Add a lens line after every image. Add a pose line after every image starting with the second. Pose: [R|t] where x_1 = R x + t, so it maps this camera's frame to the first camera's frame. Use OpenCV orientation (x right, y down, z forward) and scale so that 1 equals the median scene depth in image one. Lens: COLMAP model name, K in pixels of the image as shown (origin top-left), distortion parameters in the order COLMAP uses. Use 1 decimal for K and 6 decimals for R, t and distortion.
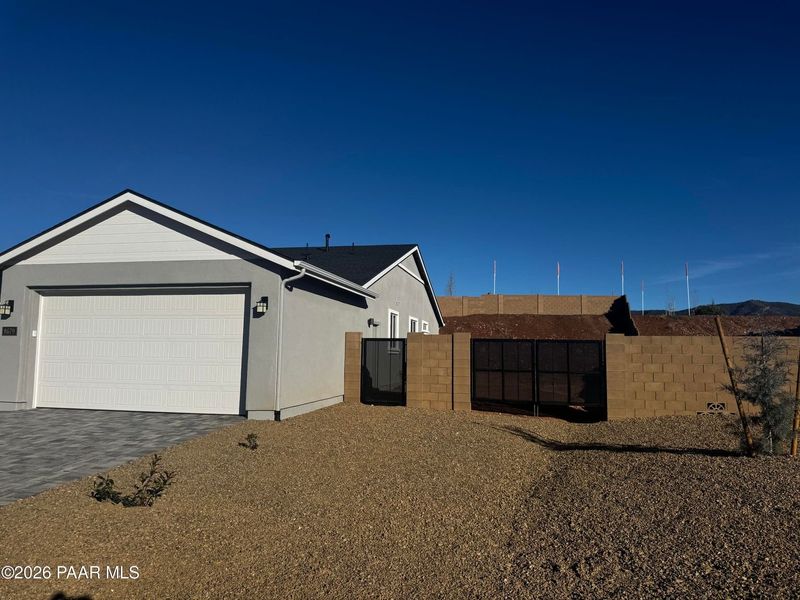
lens RADIAL K [[558.4, 0, 397.8], [0, 558.4, 298.1], [0, 0, 1]] dist [0.067538, -0.068318]
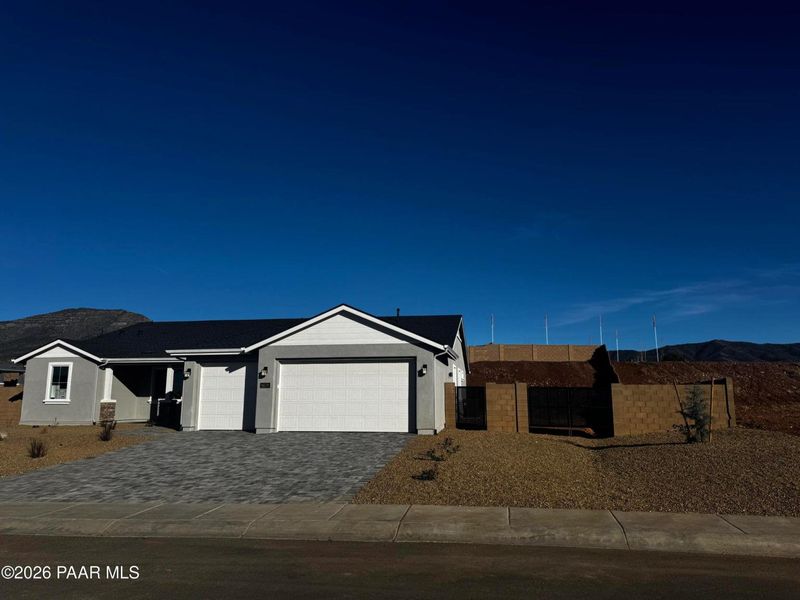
lens RADIAL K [[558.4, 0, 395.3], [0, 558.4, 292.0], [0, 0, 1]] dist [0.067538, -0.068318]
pose [[0.998978, -0.002799, 0.045104, -0.467973], [0.006590, 0.996433, -0.084129, -0.095666], [-0.044707, 0.084340, 0.995434, -0.893227]]
